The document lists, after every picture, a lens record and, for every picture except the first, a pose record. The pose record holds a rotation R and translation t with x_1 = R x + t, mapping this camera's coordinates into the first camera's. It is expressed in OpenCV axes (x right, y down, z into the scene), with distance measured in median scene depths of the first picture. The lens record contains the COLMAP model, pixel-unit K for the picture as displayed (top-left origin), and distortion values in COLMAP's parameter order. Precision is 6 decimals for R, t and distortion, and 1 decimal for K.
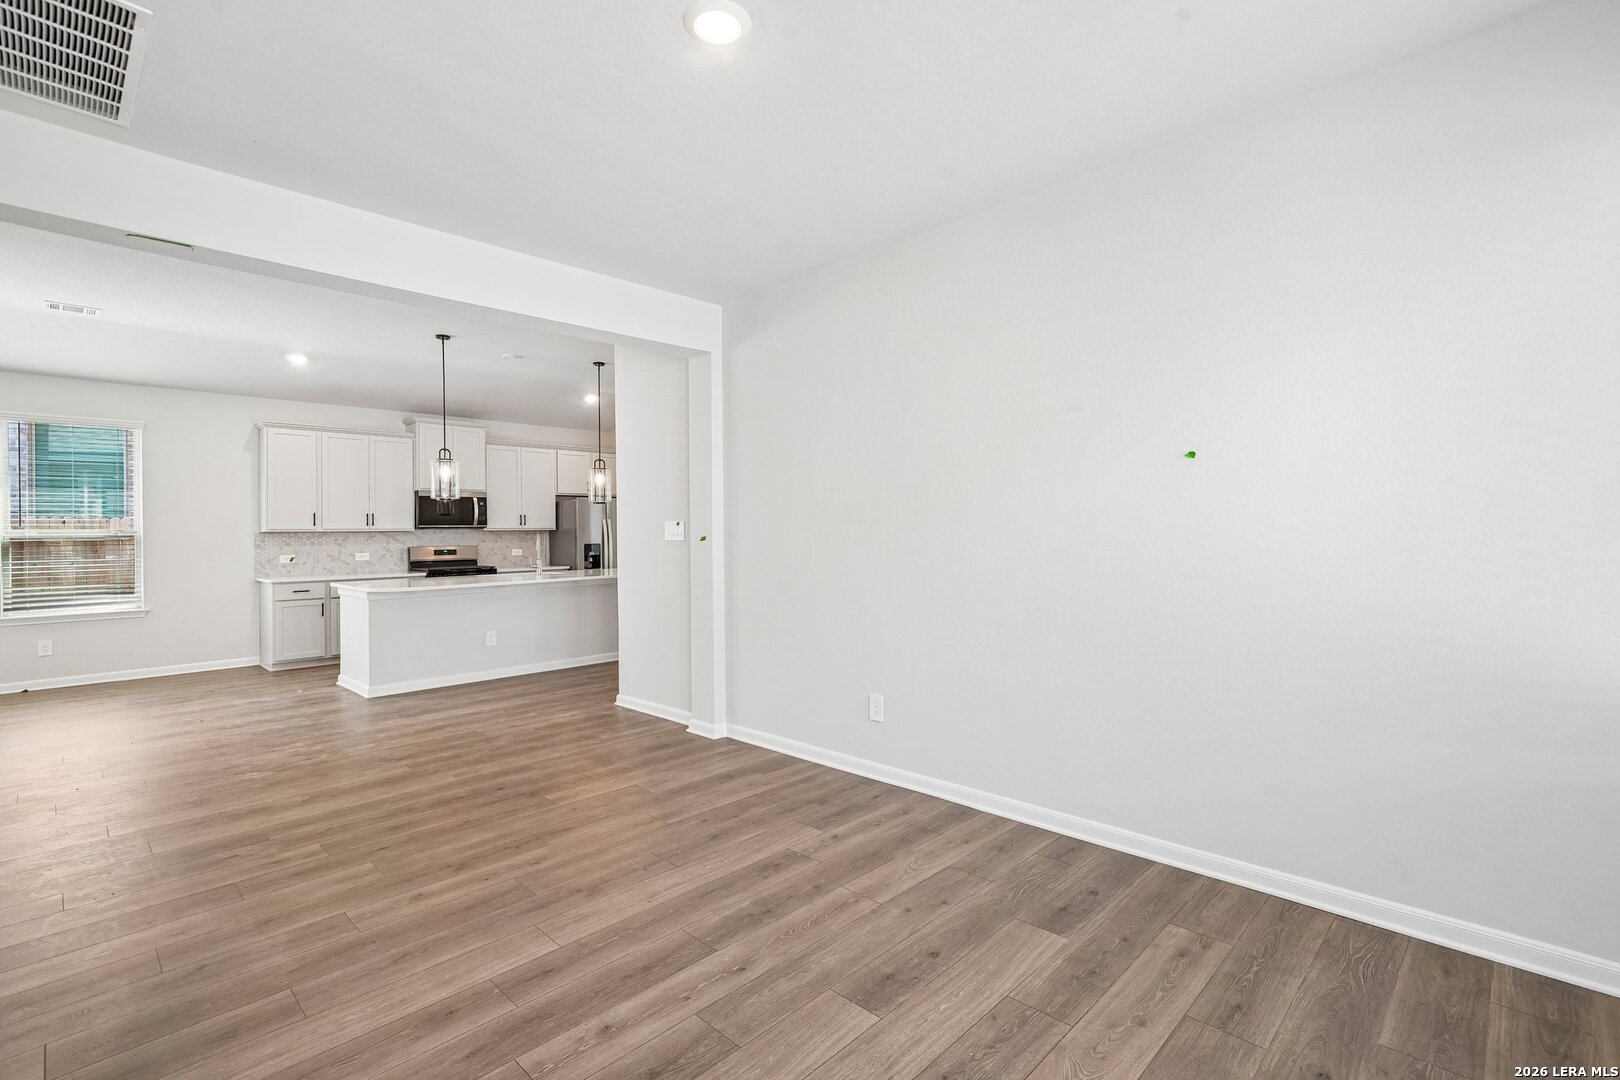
lens RADIAL K [[725.8, 0, 823.7], [0, 725.8, 533.7], [0, 0, 1]] dist [-0.001623, -0.000158]
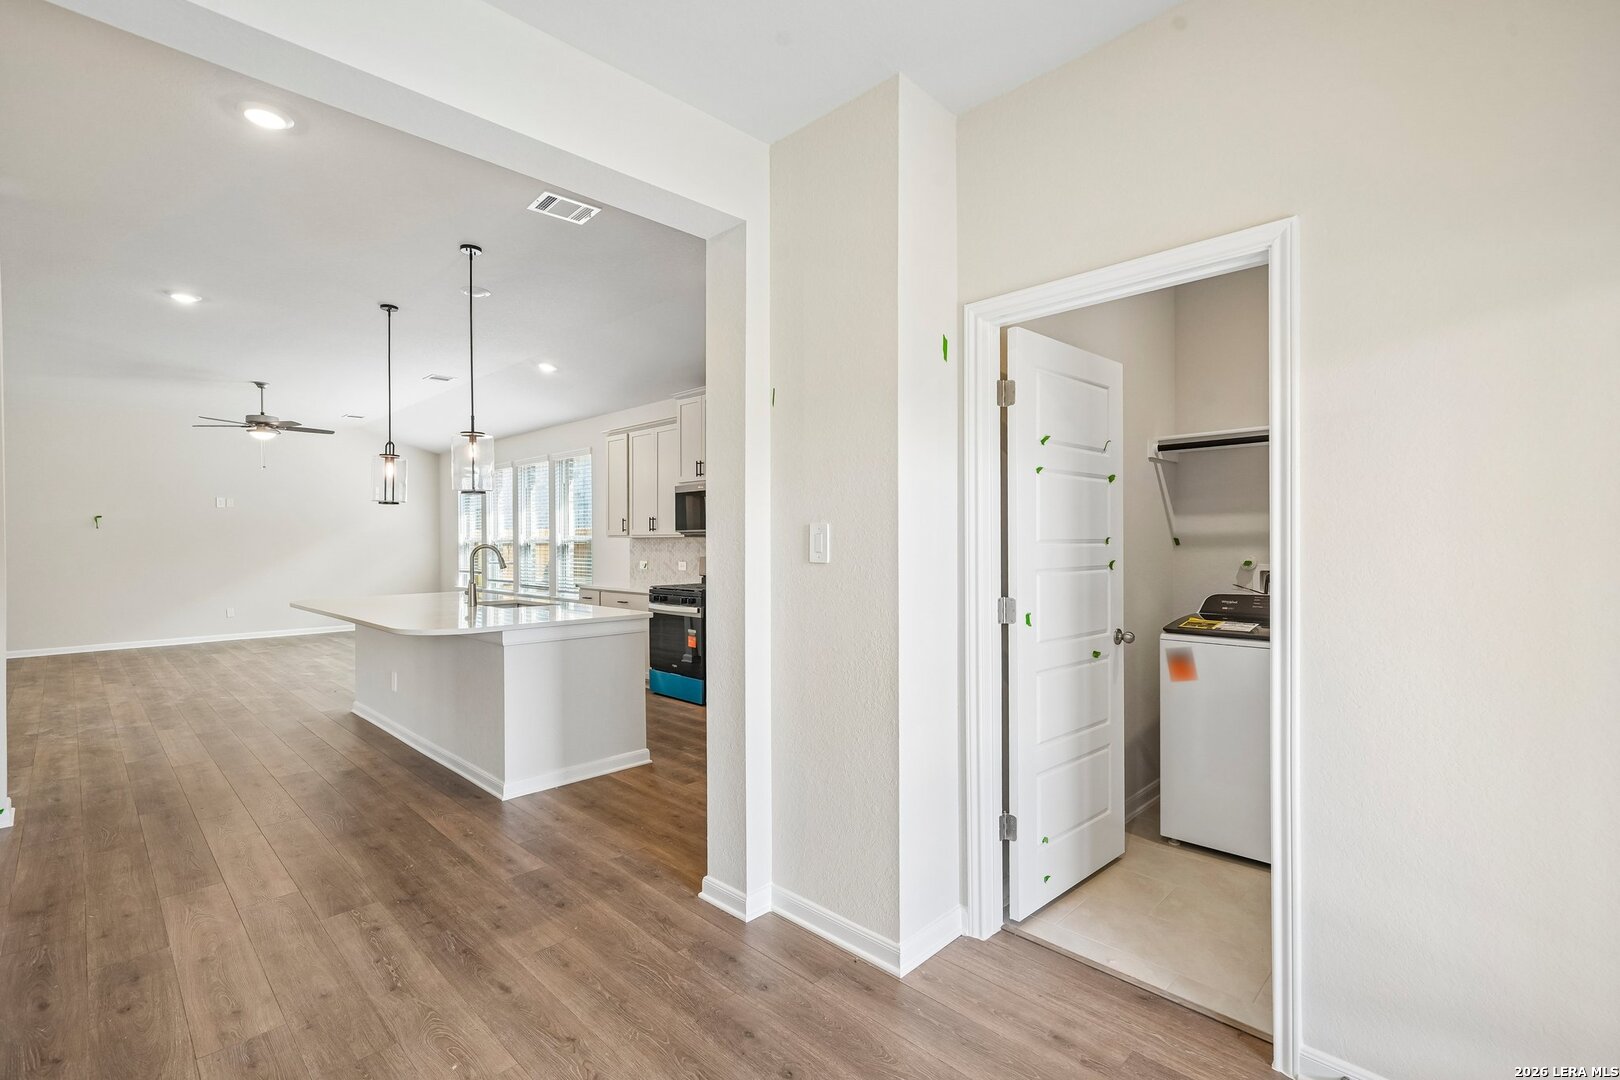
lens RADIAL K [[729.5, 0, 806.0], [0, 729.5, 546.5], [0, 0, 1]] dist [0.001182, 0.005861]
pose [[-0.025730, 0.021364, -0.999441, 0.233665], [0.004683, 0.999763, 0.021250, -0.009613], [0.999658, -0.004134, -0.025824, 1.135751]]
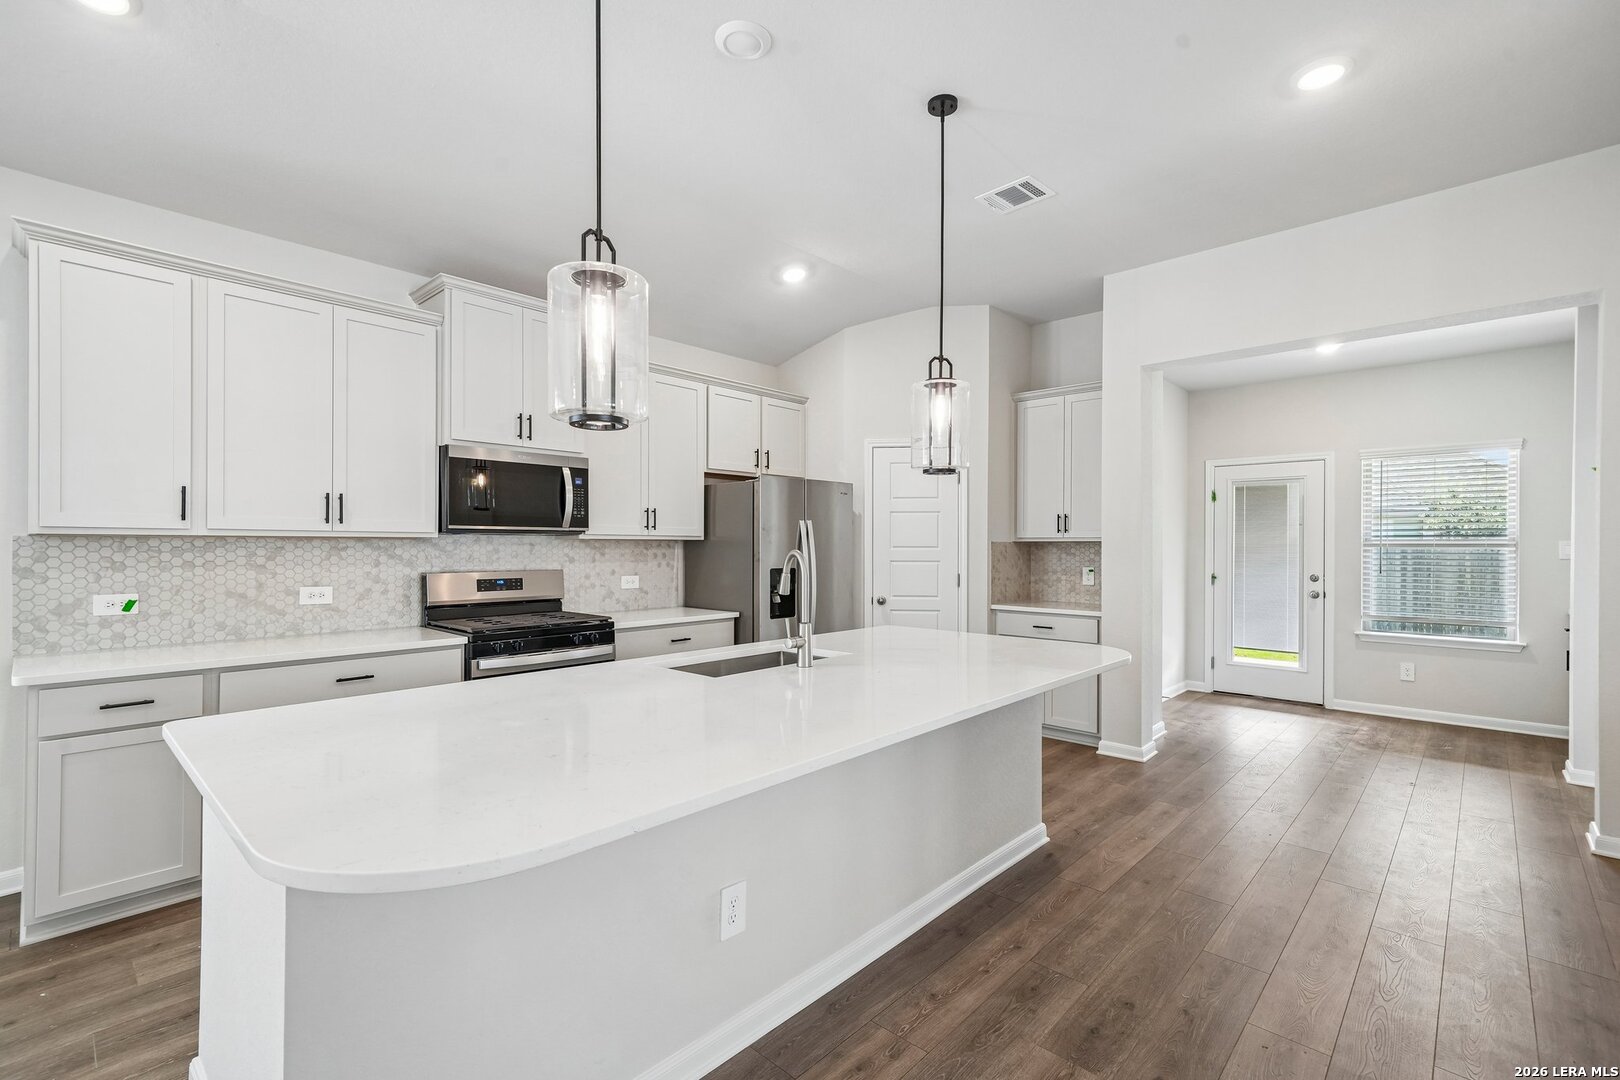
lens RADIAL K [[718.3, 0, 807.5], [0, 718.3, 549.7], [0, 0, 1]] dist [0.001634, 0.006252]
pose [[0.999883, 0.014616, 0.004473, -0.336909], [-0.014634, 0.999885, 0.003958, -0.001380], [-0.004414, -0.004023, 0.999982, 0.554990]]
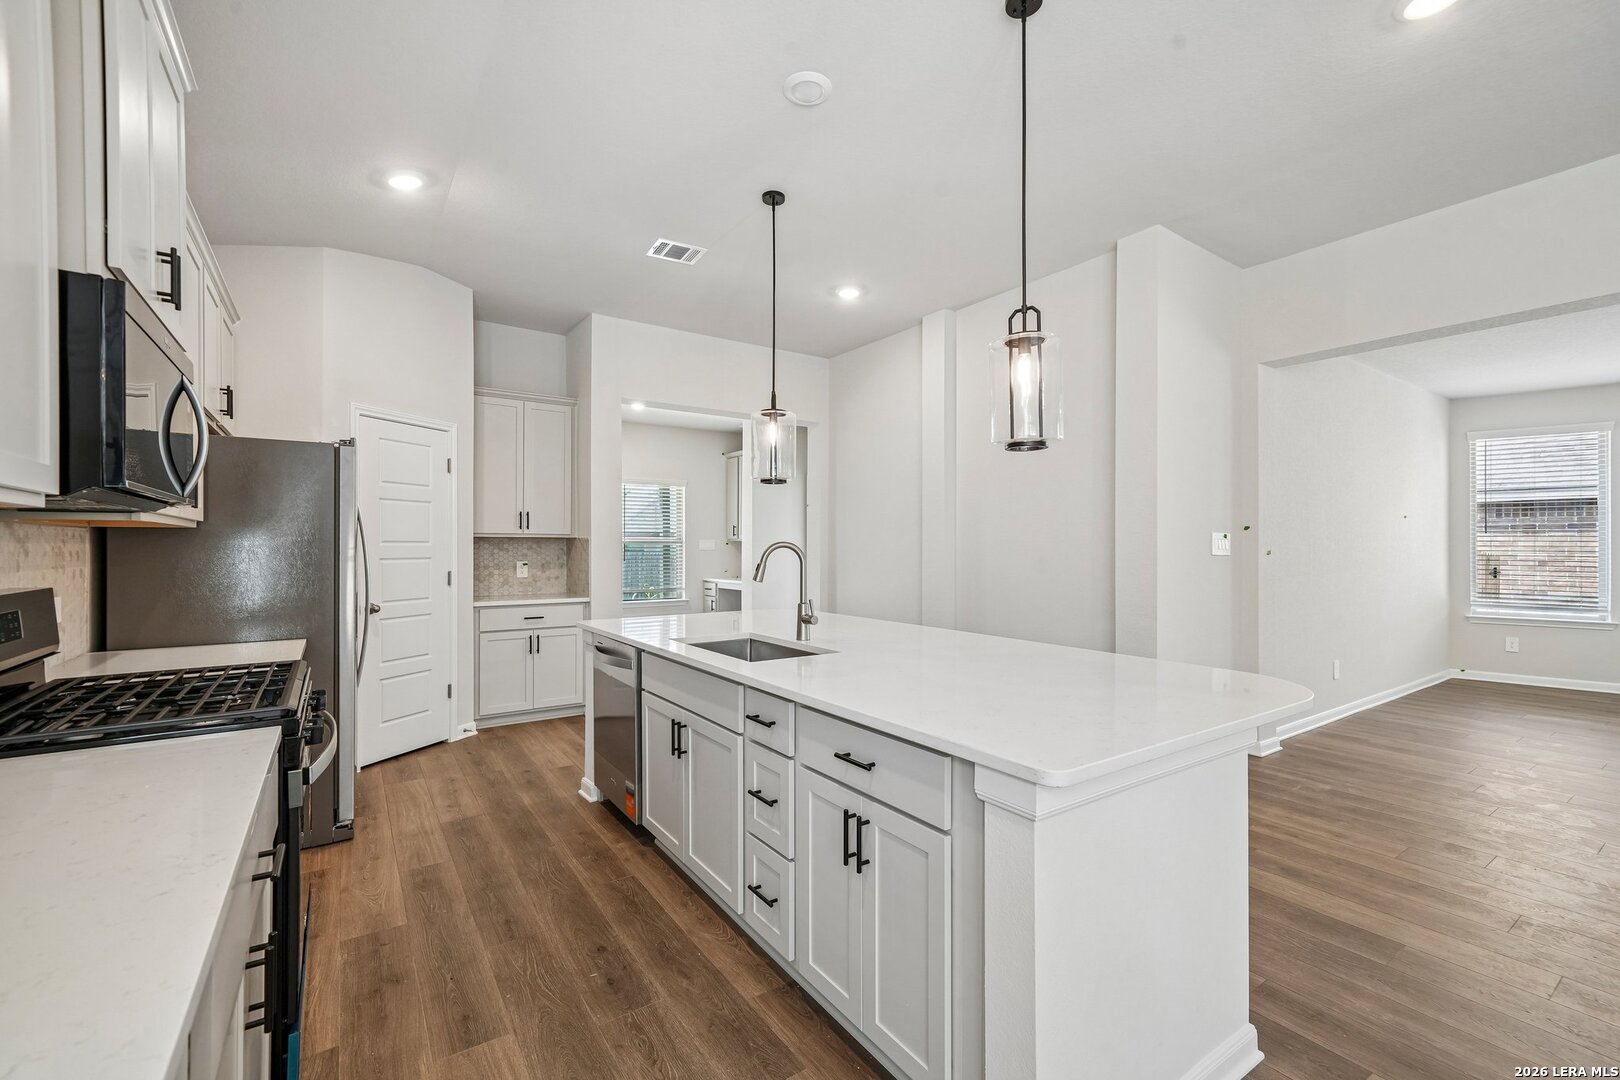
lens RADIAL K [[683.2, 0, 808.4], [0, 683.2, 544.4], [0, 0, 1]] dist [-0.000030, 0.005209]
pose [[0.210120, 0.016880, 0.977530, -0.668738], [-0.002716, 0.999857, -0.016682, 0.007050], [-0.977672, 0.000850, 0.210136, 0.782924]]
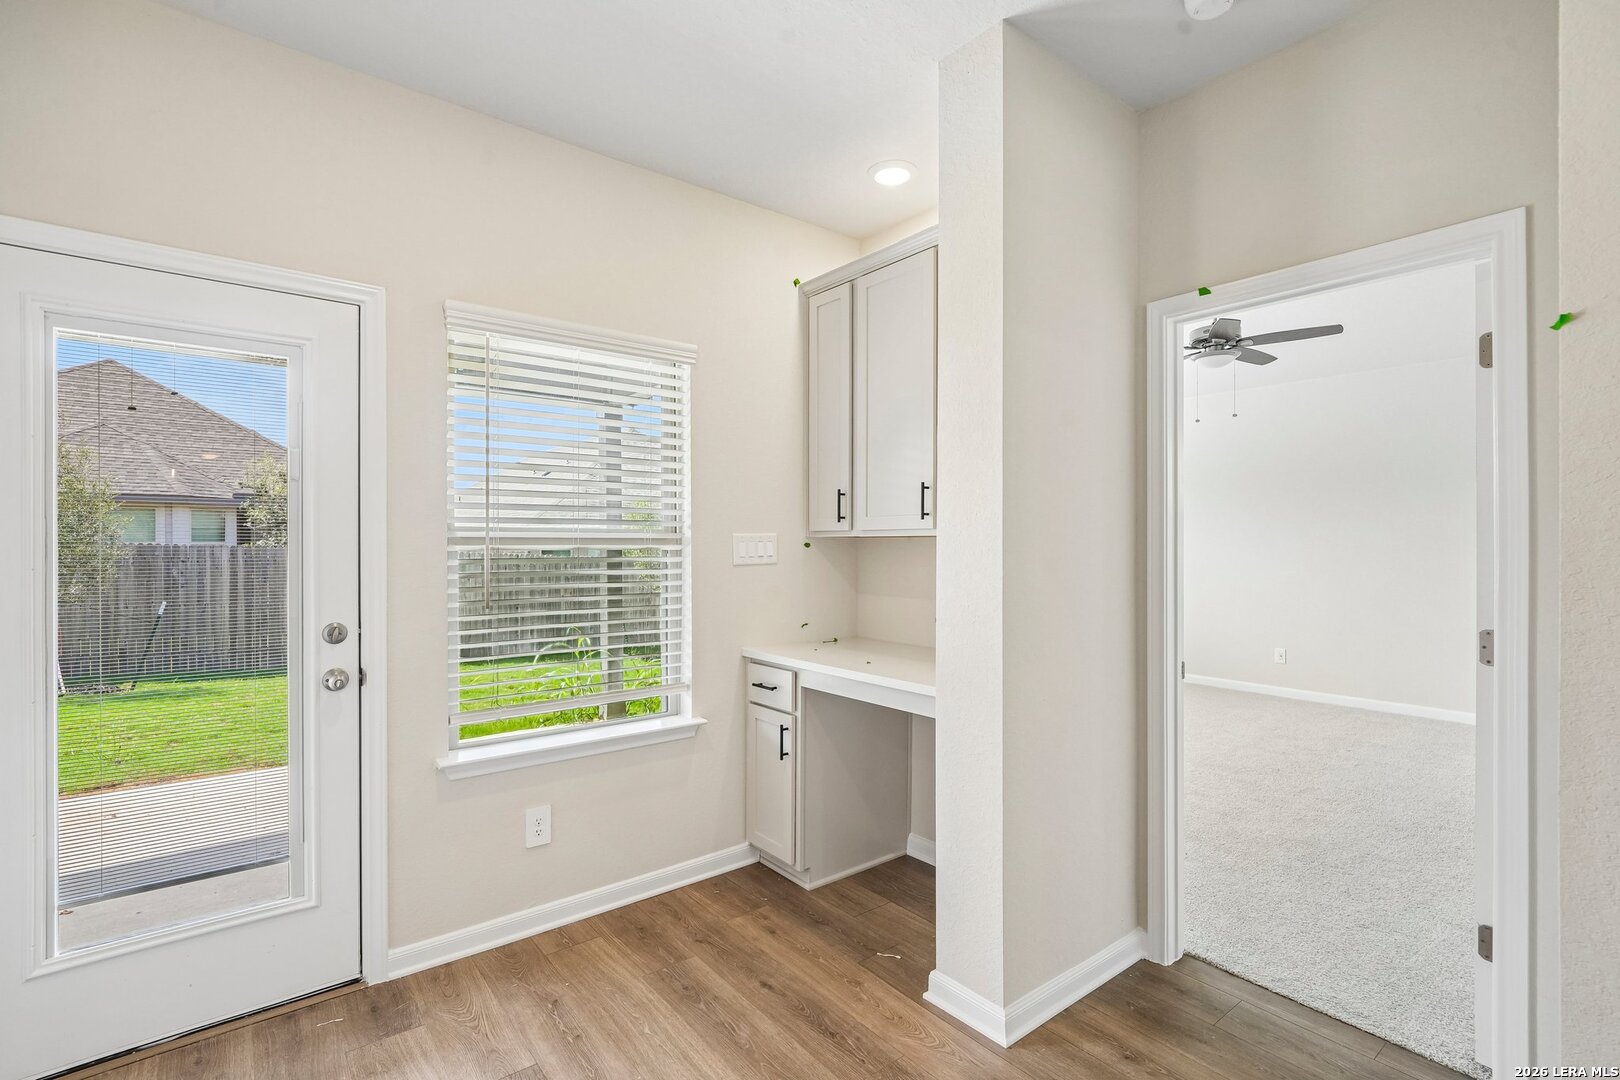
lens RADIAL K [[718.3, 0, 807.5], [0, 718.3, 549.7], [0, 0, 1]] dist [0.001634, 0.006252]
pose [[0.165567, 0.004606, 0.986188, -0.053435], [-0.002836, 0.999987, -0.004194, -0.006646], [-0.986194, -0.002103, 0.165578, 1.059798]]
